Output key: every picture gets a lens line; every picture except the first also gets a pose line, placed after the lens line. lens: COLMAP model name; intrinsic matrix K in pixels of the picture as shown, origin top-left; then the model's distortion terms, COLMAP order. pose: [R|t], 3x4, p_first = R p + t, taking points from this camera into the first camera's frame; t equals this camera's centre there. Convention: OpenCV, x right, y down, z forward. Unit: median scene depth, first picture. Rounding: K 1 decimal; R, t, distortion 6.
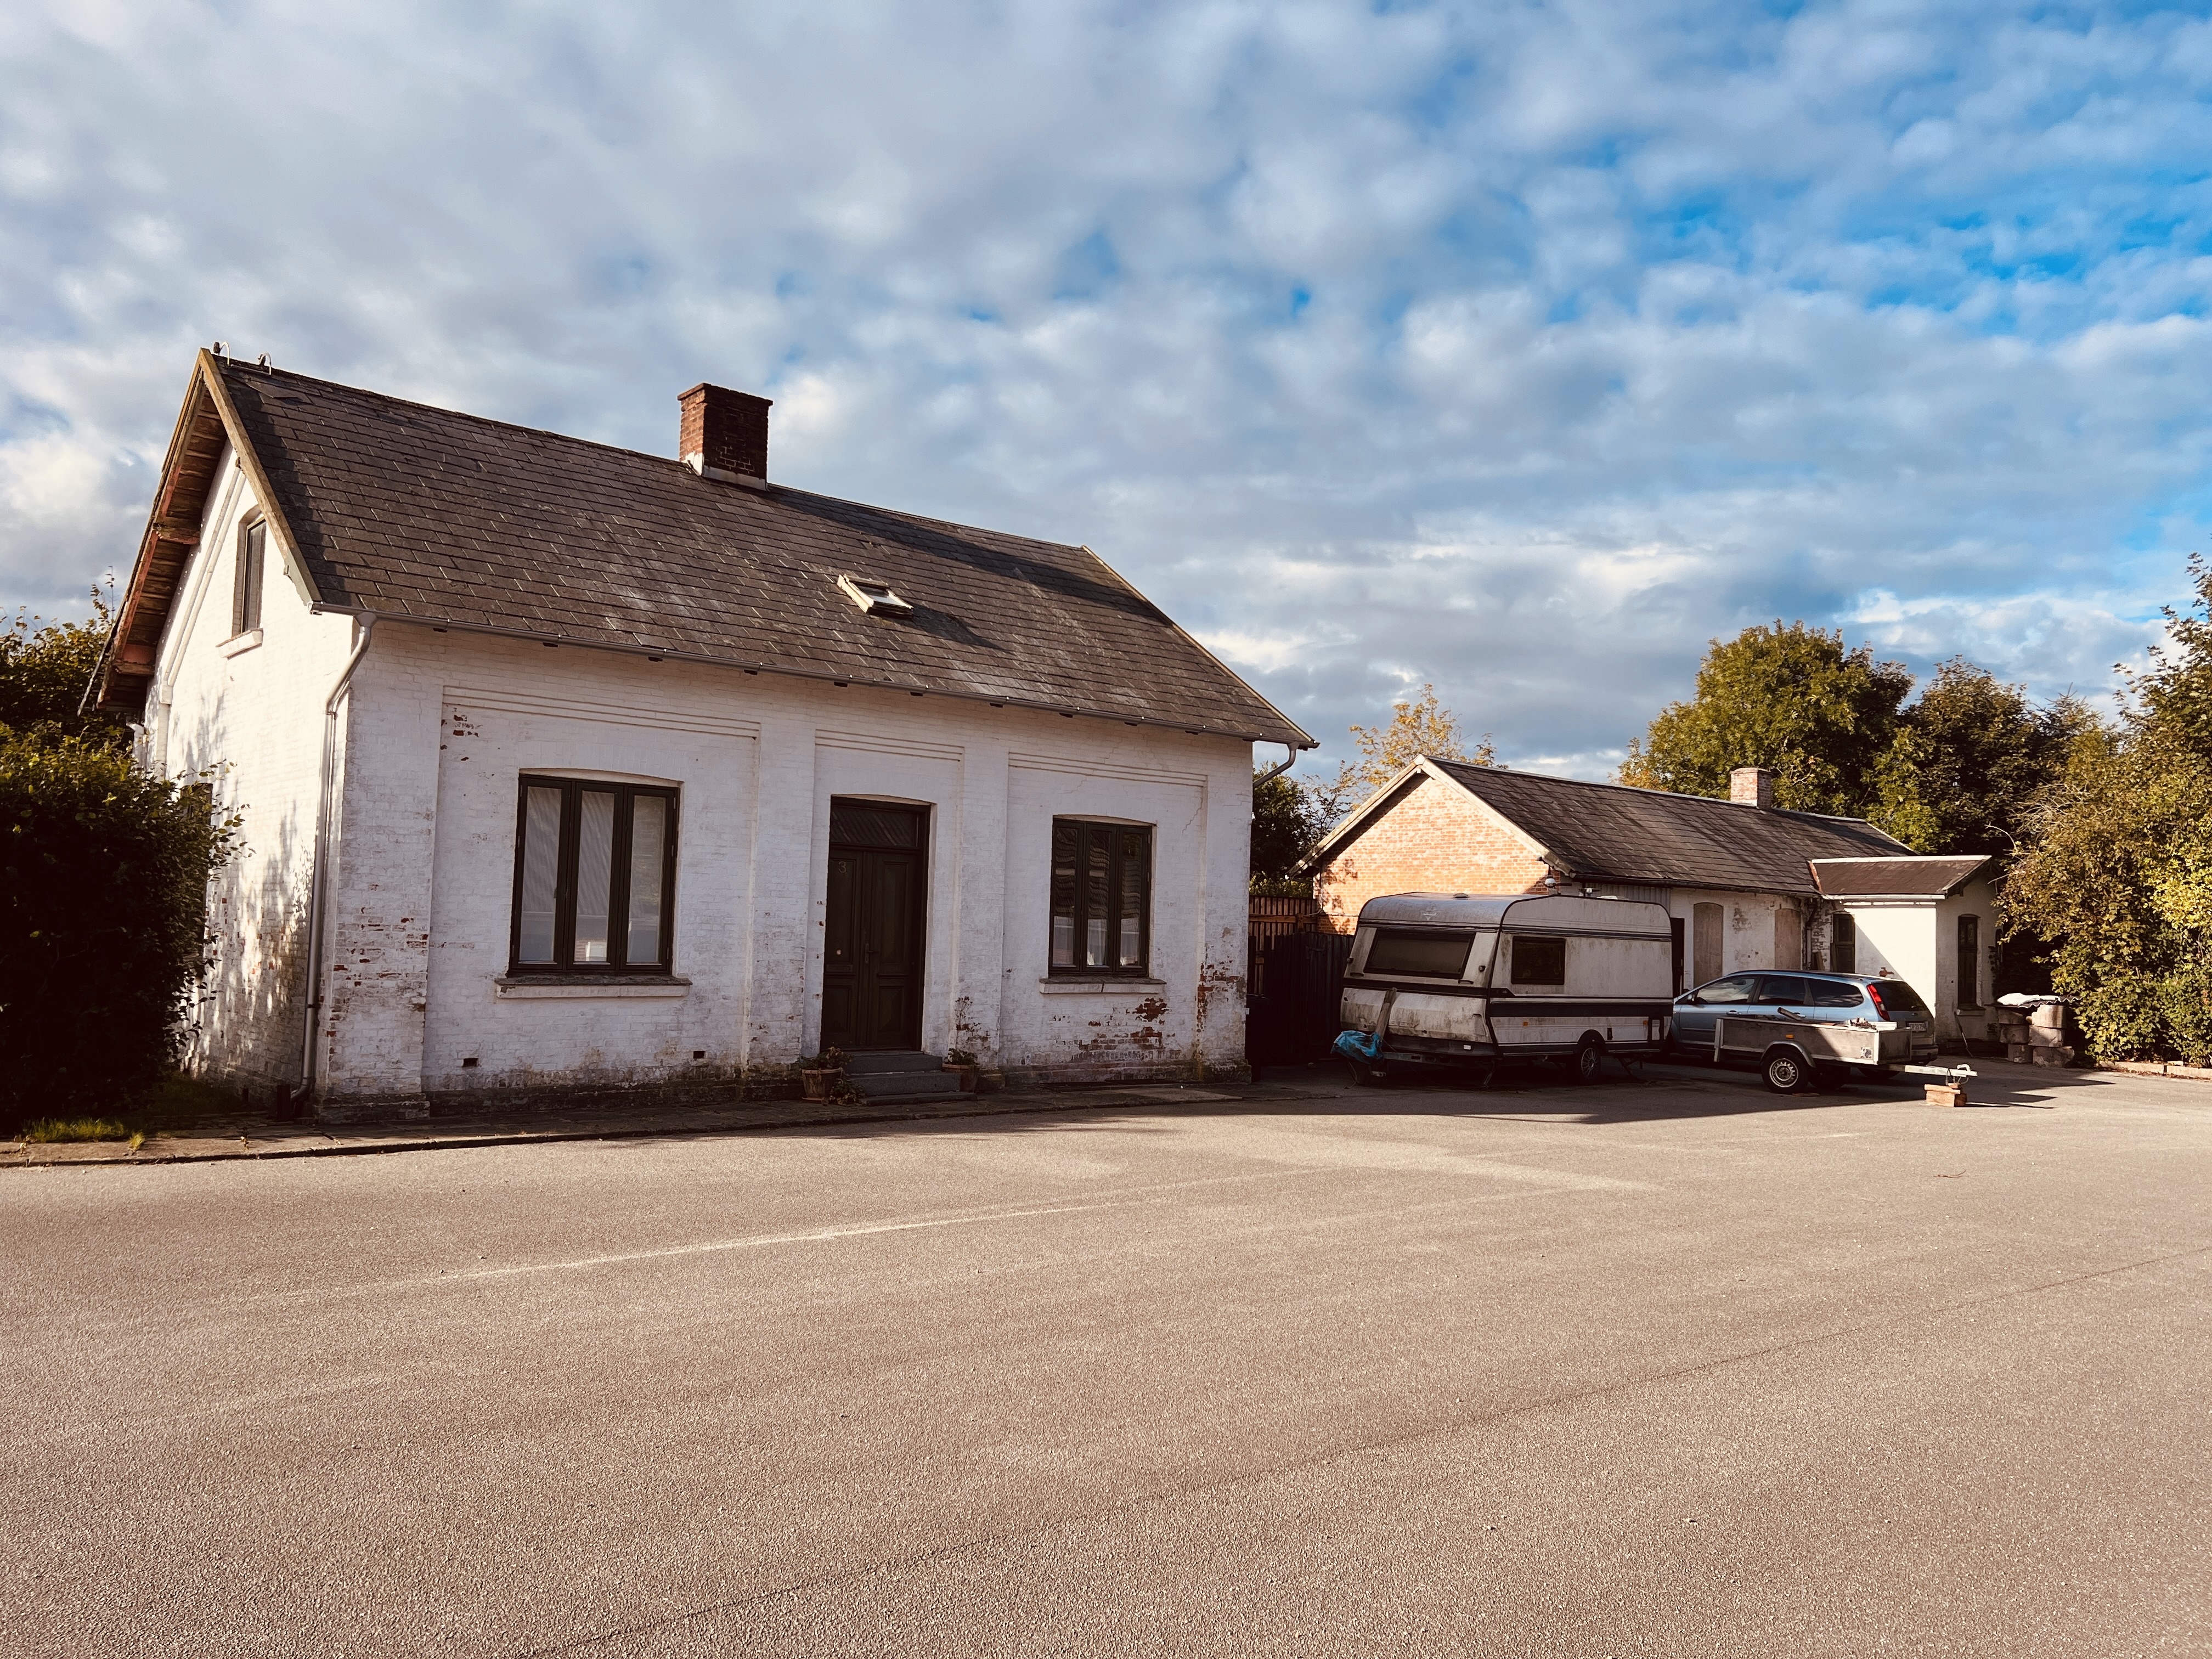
lens RADIAL K [[1703.7, 0, 1071.0], [0, 1703.7, 706.1], [0, 0, 1]] dist [0.034499, -0.003935]
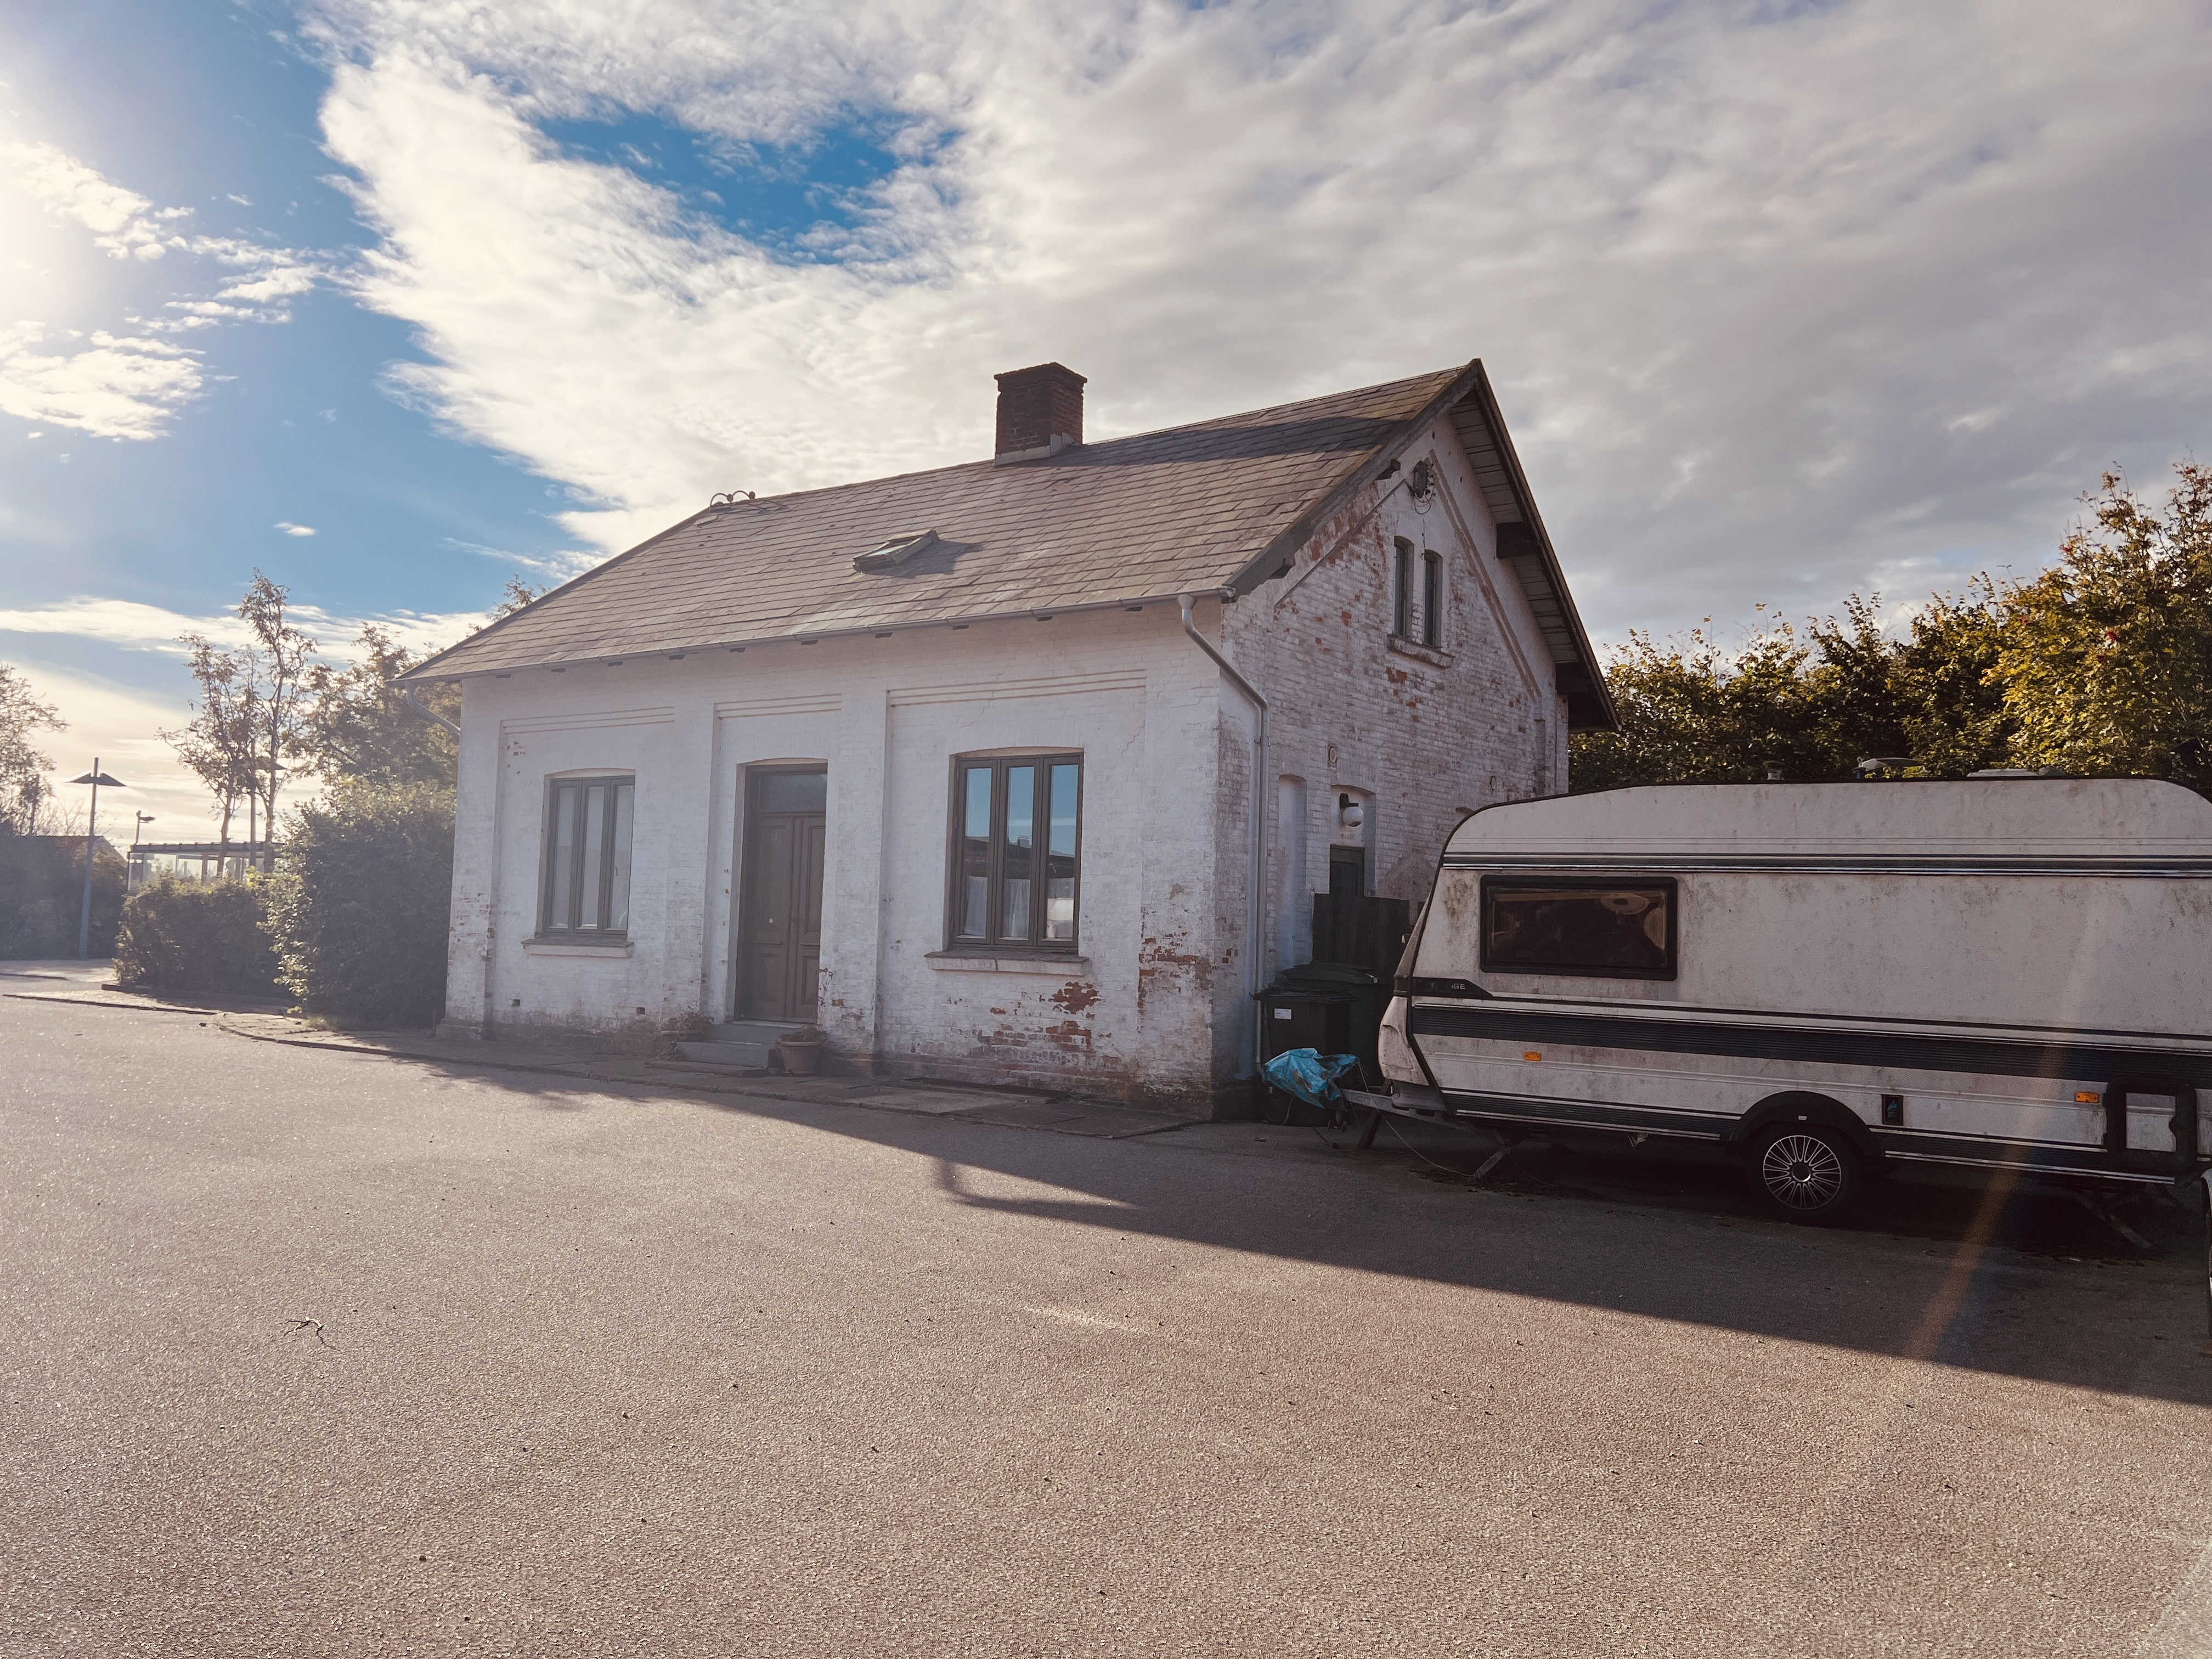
lens RADIAL K [[1677.2, 0, 1152.6], [0, 1677.2, 789.4], [0, 0, 1]] dist [0.055420, -0.067408]
pose [[0.247683, -0.106270, -0.962995, 0.681969], [0.106593, 0.990921, -0.081936, 0.135803], [0.962959, -0.082354, 0.256762, 0.764166]]
